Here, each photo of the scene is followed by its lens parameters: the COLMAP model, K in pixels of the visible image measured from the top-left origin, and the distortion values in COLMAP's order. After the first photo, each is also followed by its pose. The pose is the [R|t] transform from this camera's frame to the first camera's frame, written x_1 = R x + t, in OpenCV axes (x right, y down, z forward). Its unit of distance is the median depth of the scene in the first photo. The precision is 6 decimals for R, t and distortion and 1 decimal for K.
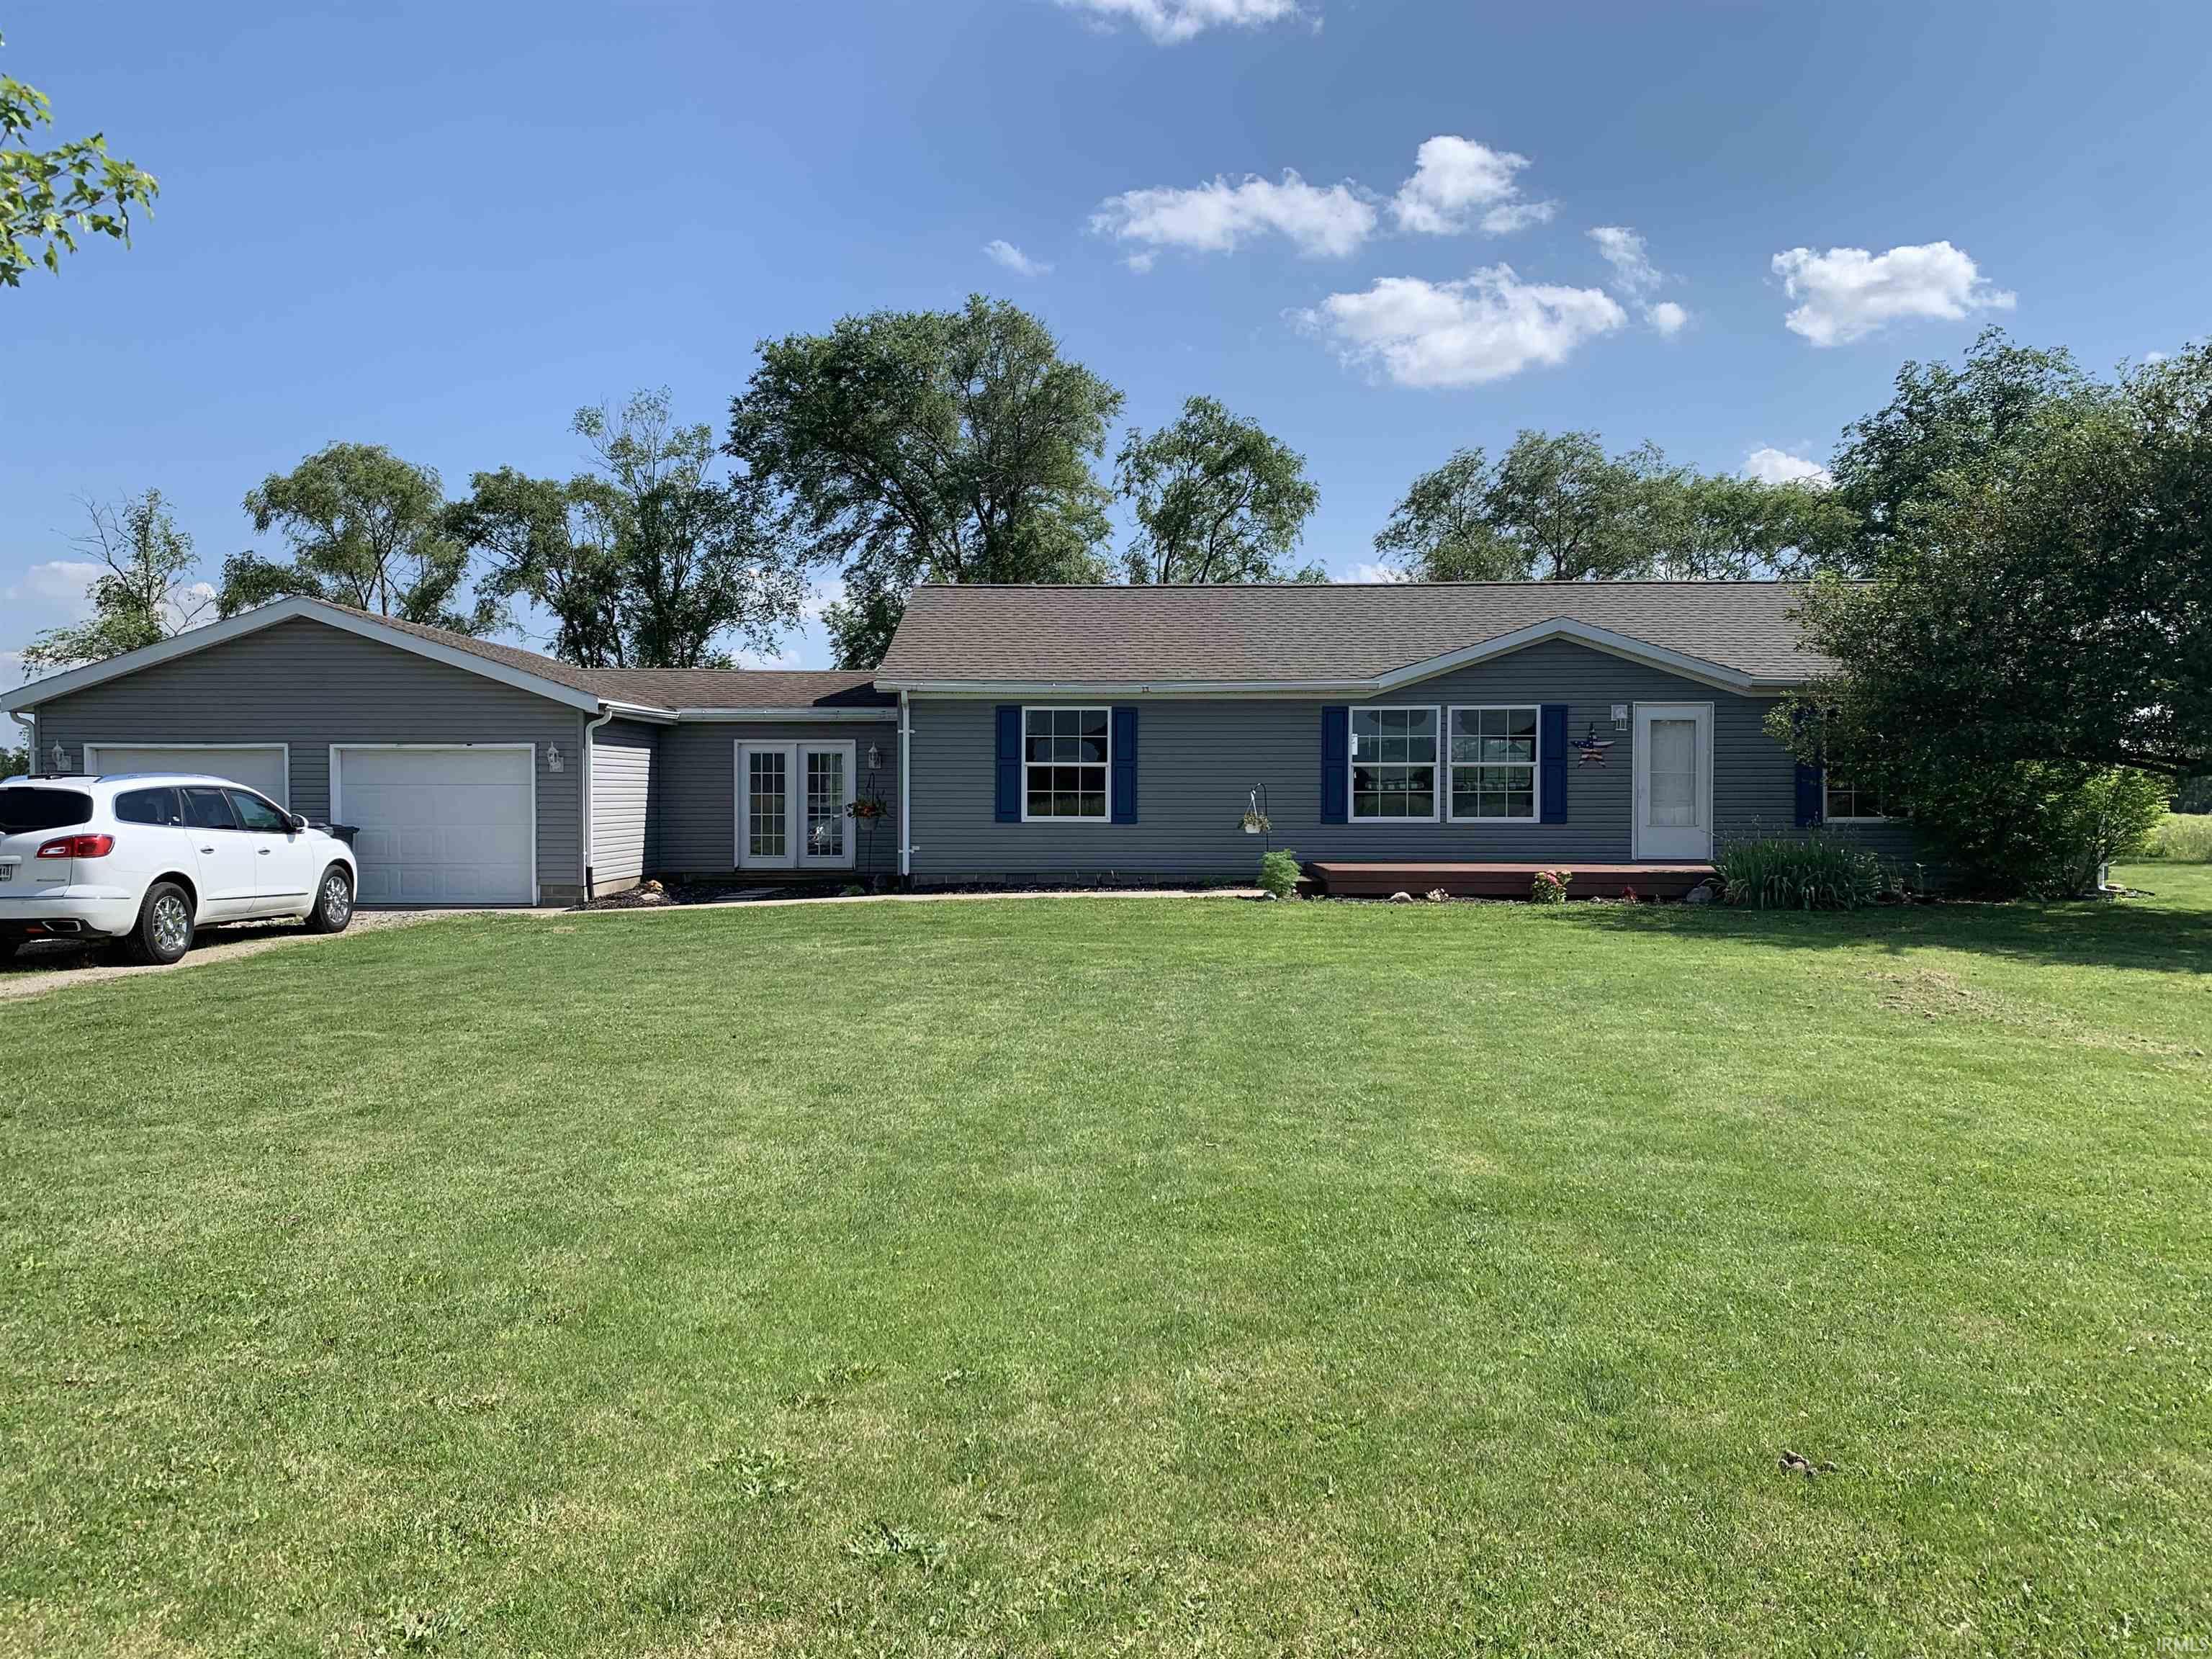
lens RADIAL K [[1695.5, 0, 1123.9], [0, 1695.5, 821.2], [0, 0, 1]] dist [0.048629, -0.053480]
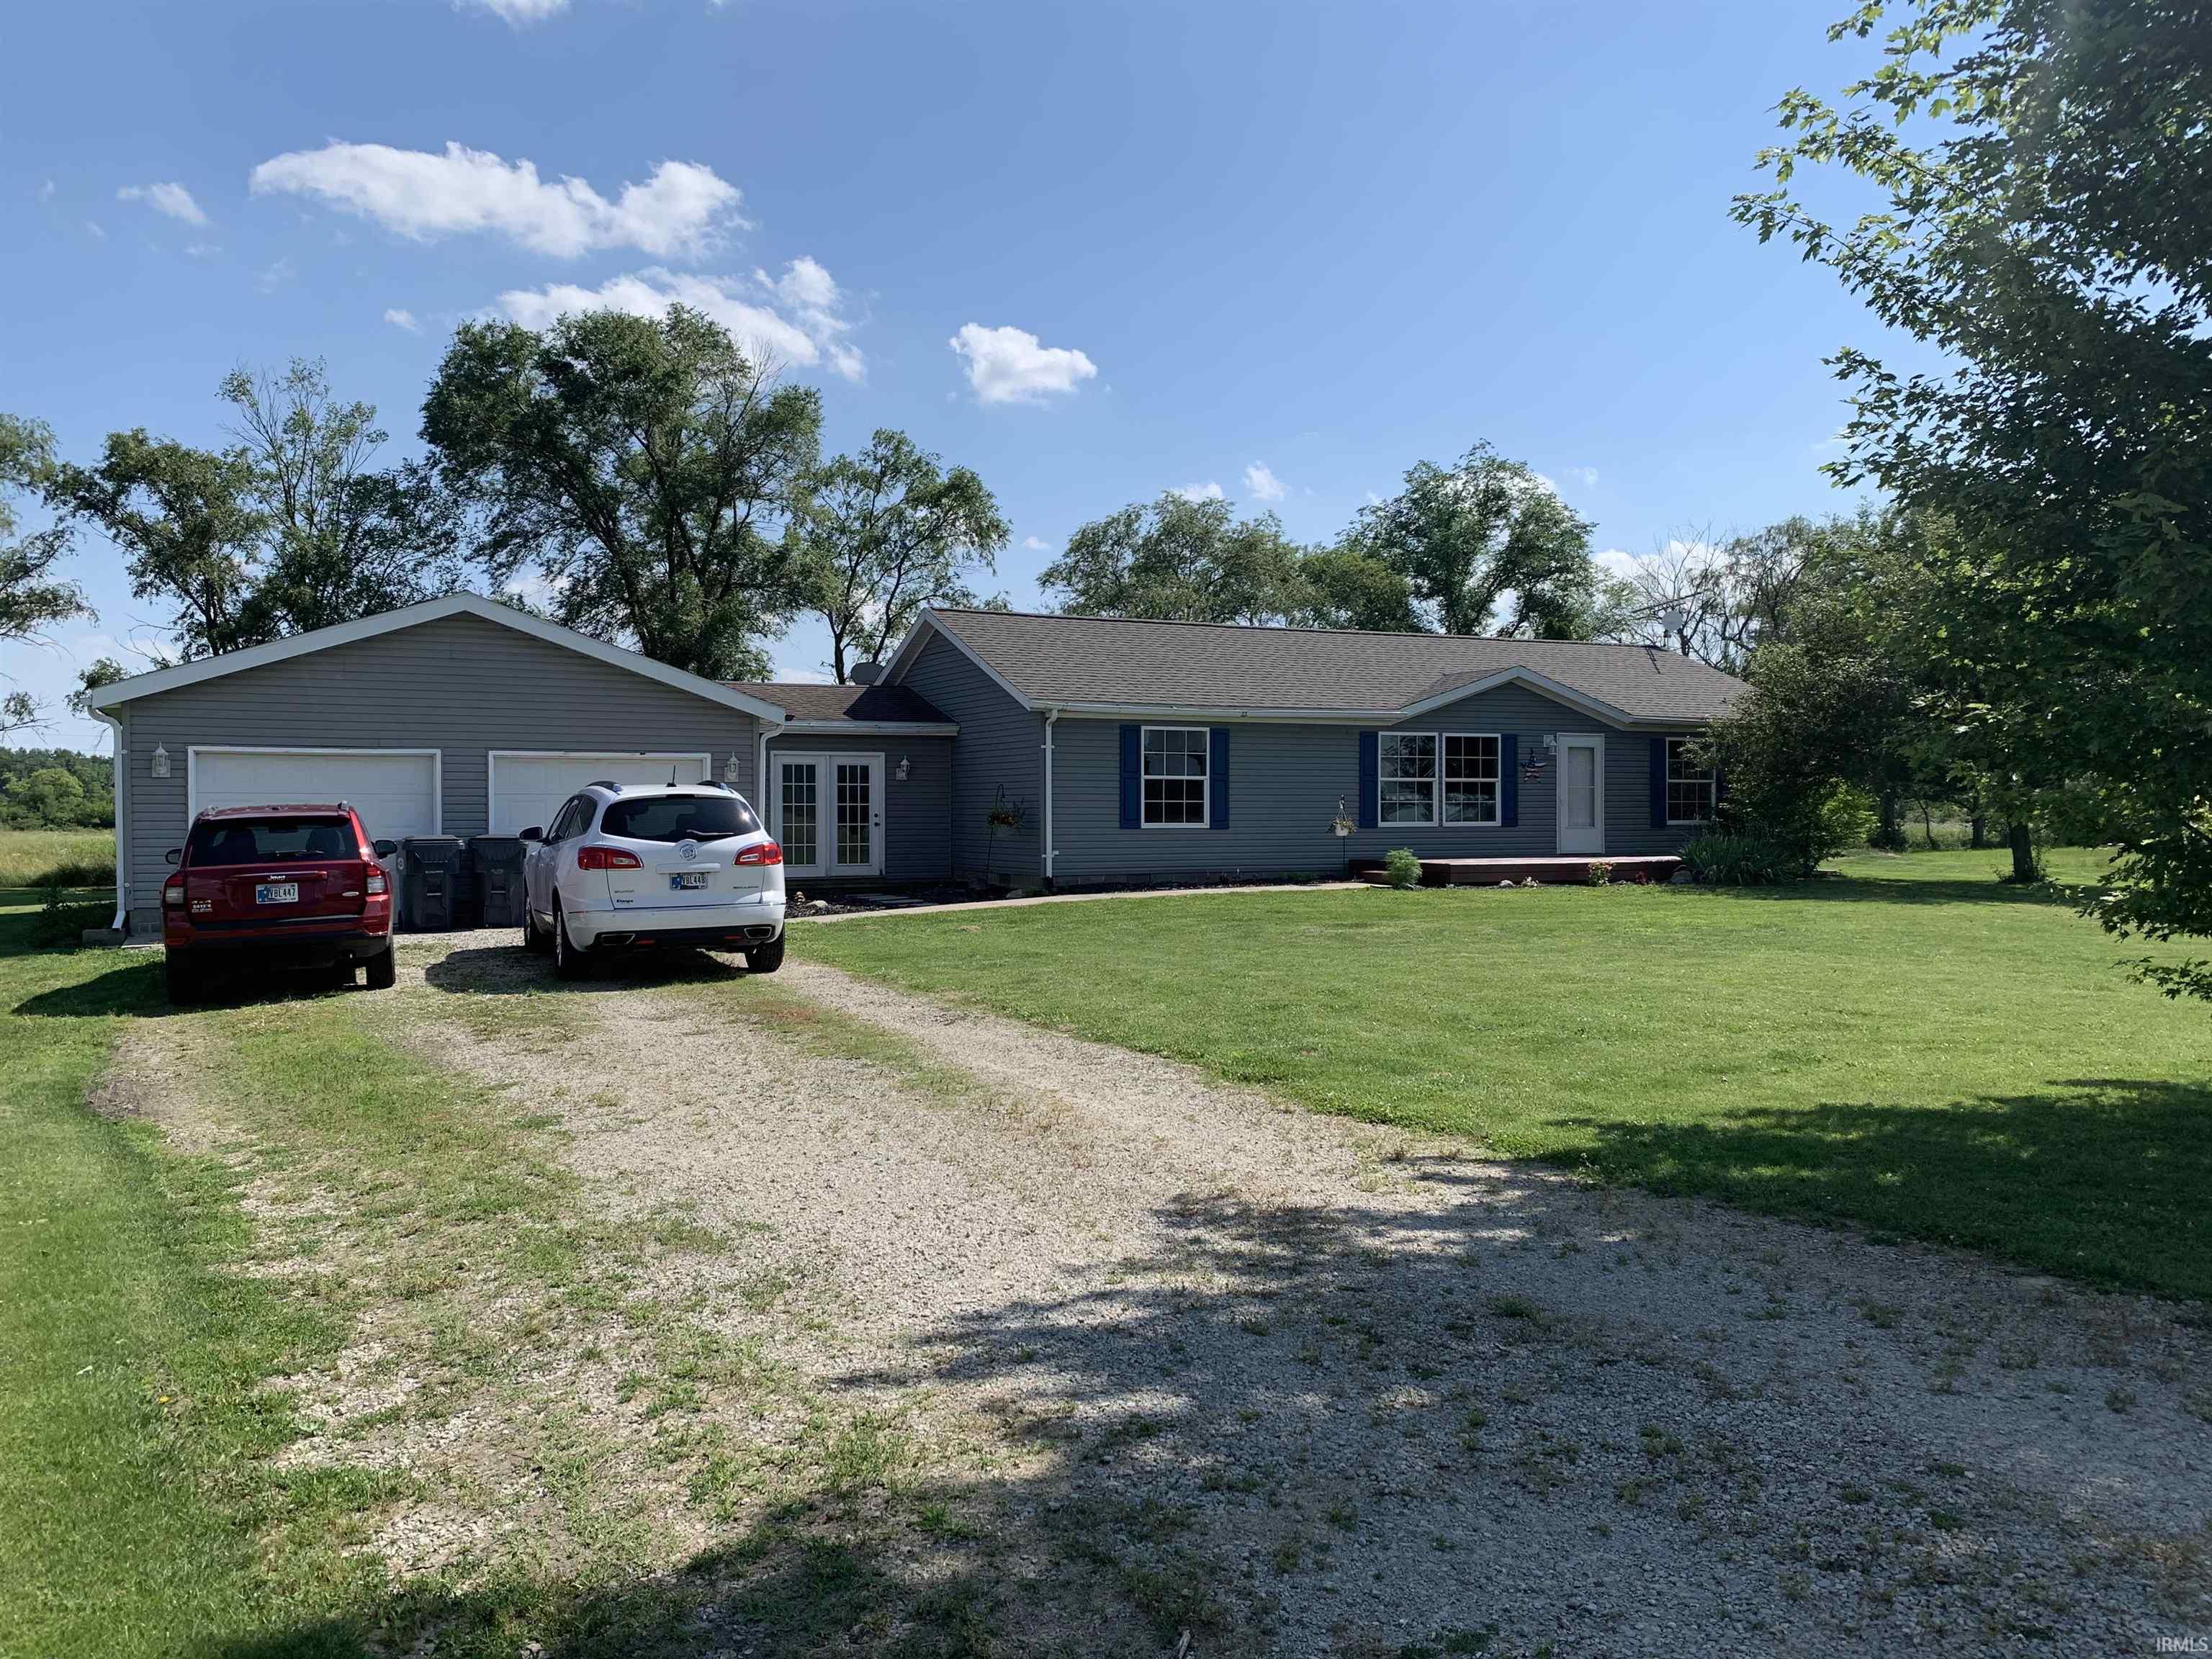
lens RADIAL K [[1695.5, 0, 1092.3], [0, 1695.5, 817.8], [0, 0, 1]] dist [0.048629, -0.053480]
pose [[0.888799, -0.004144, 0.458279, -0.526142], [0.008774, 0.999930, -0.007974, 0.001941], [-0.458214, 0.011108, 0.888773, 0.008872]]
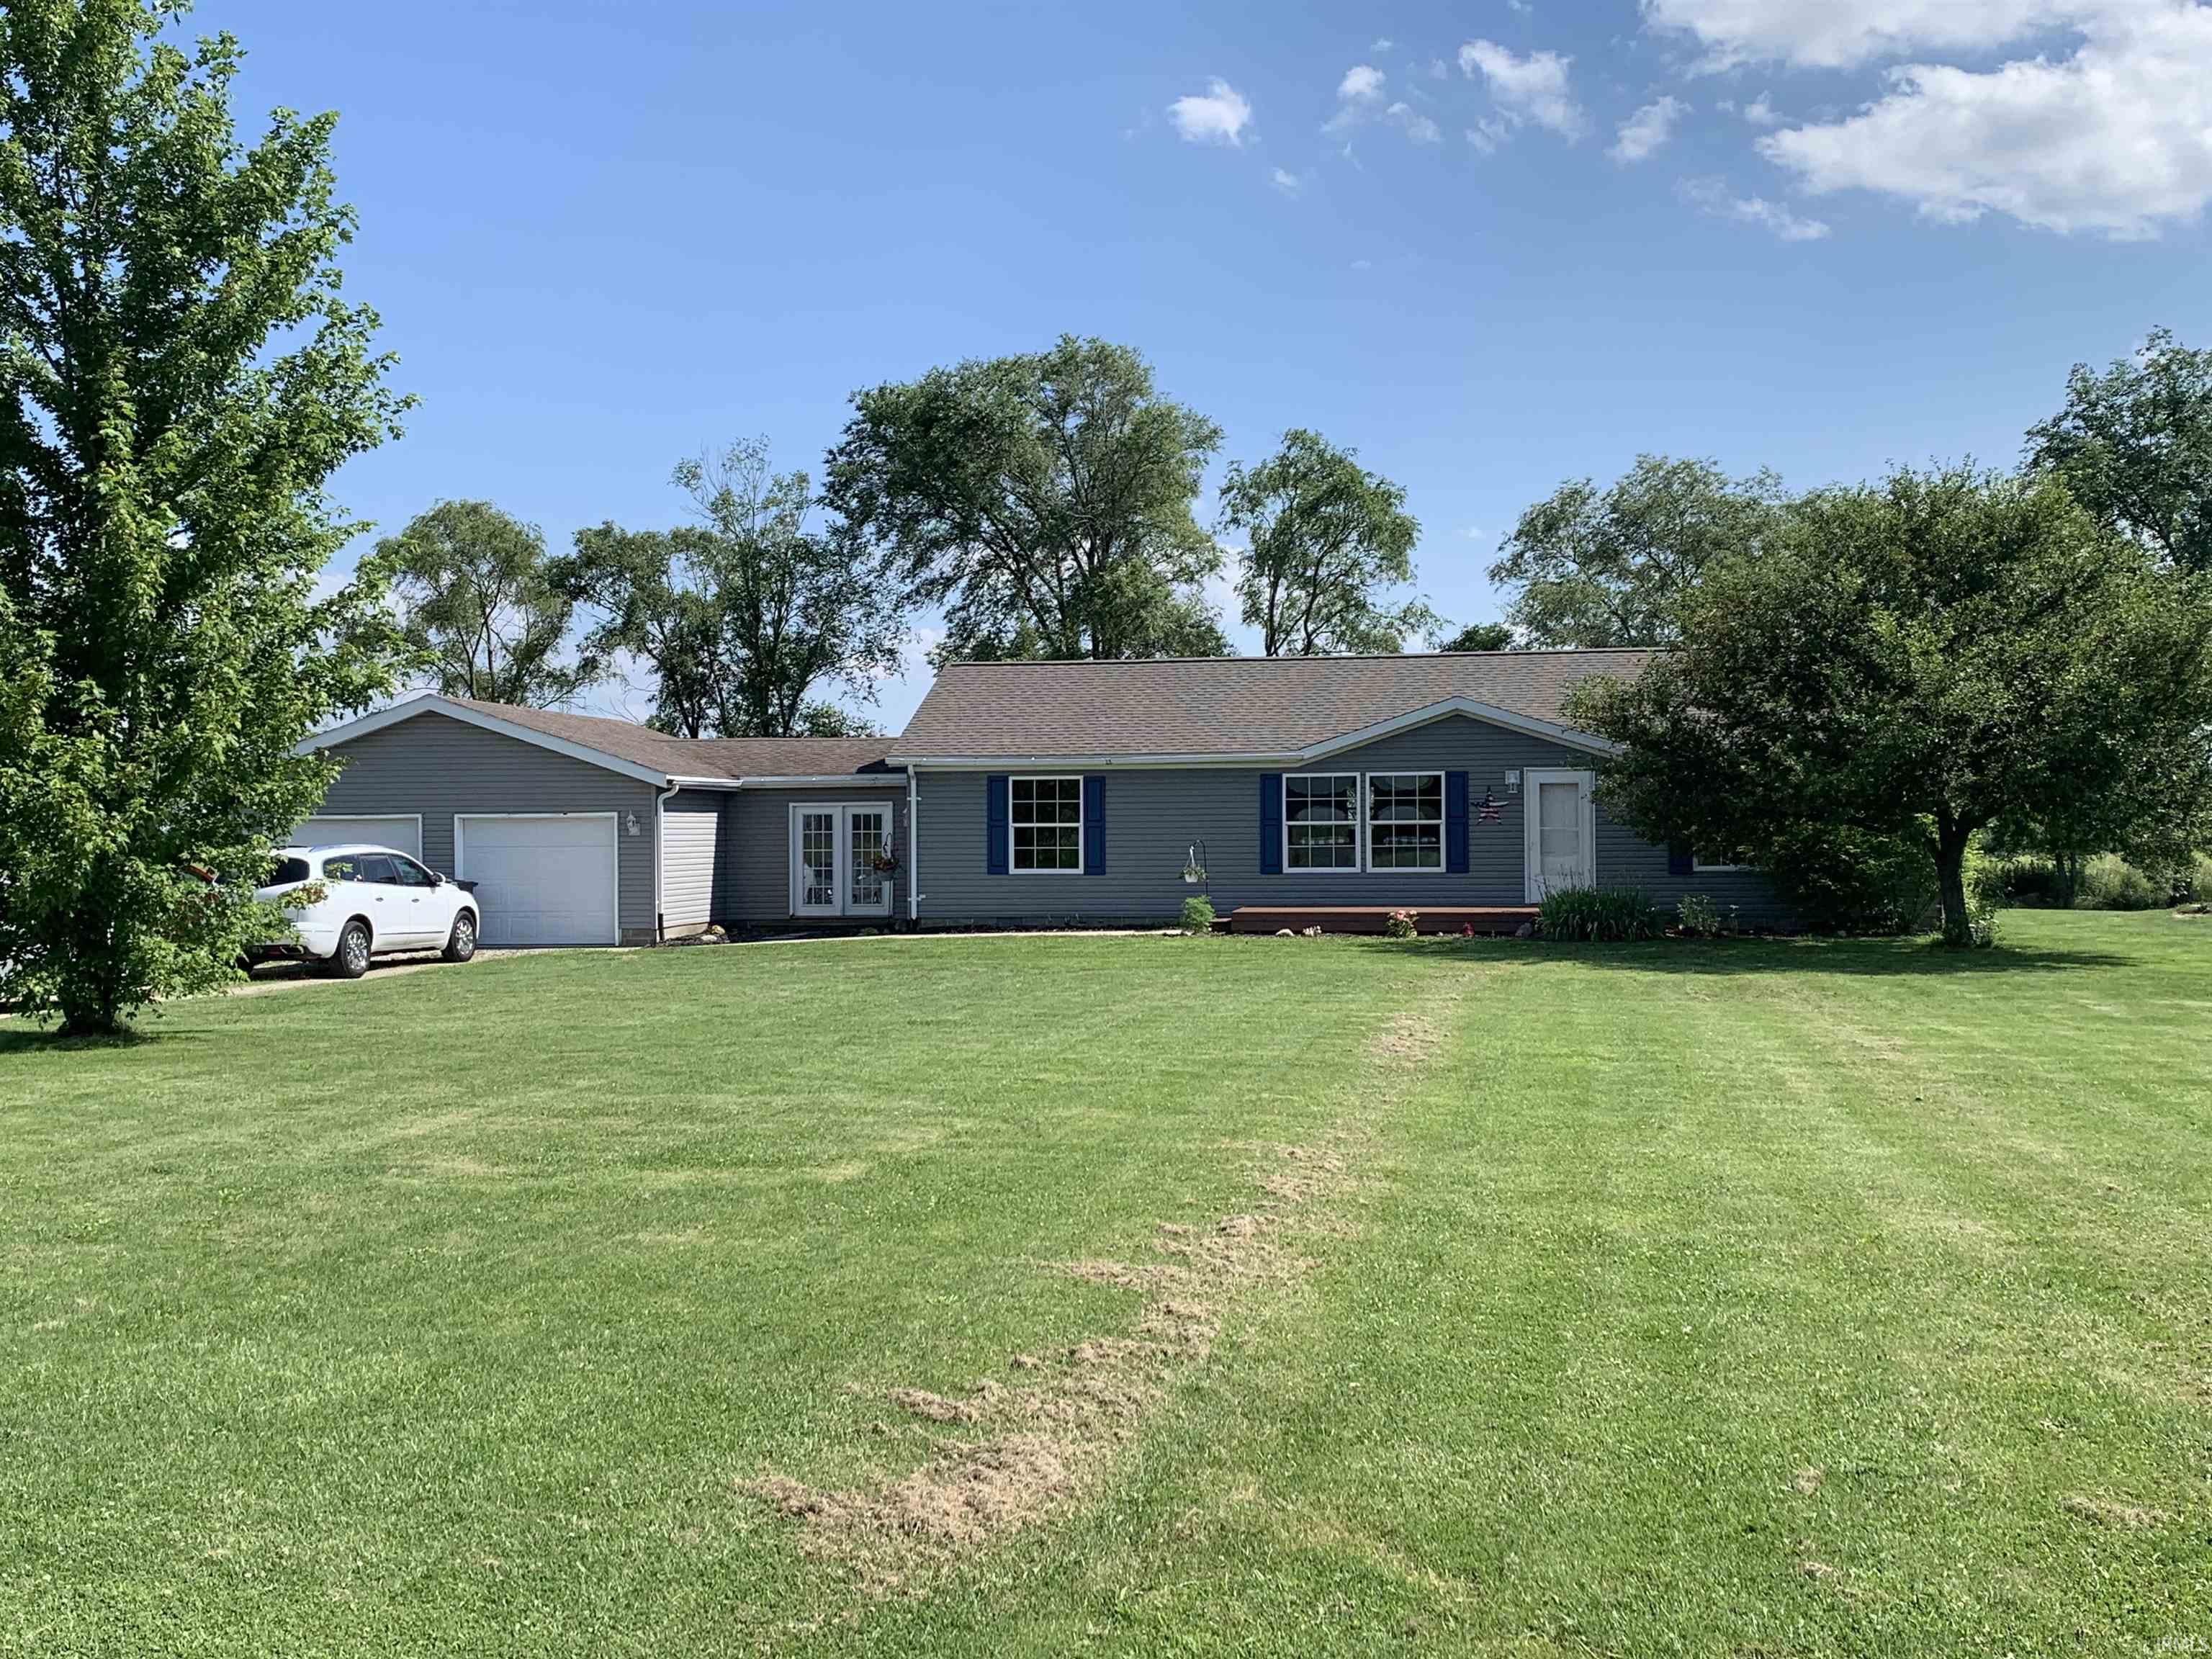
lens RADIAL K [[2413.5, 0, 1126.0], [0, 2413.5, 788.9], [0, 0, 1]] dist [0.184745, 0.000000]
pose [[0.988991, -0.010578, -0.147596, 0.235804], [0.005614, 0.999406, -0.034013, -0.000786], [0.147868, 0.032810, 0.988463, -0.579050]]
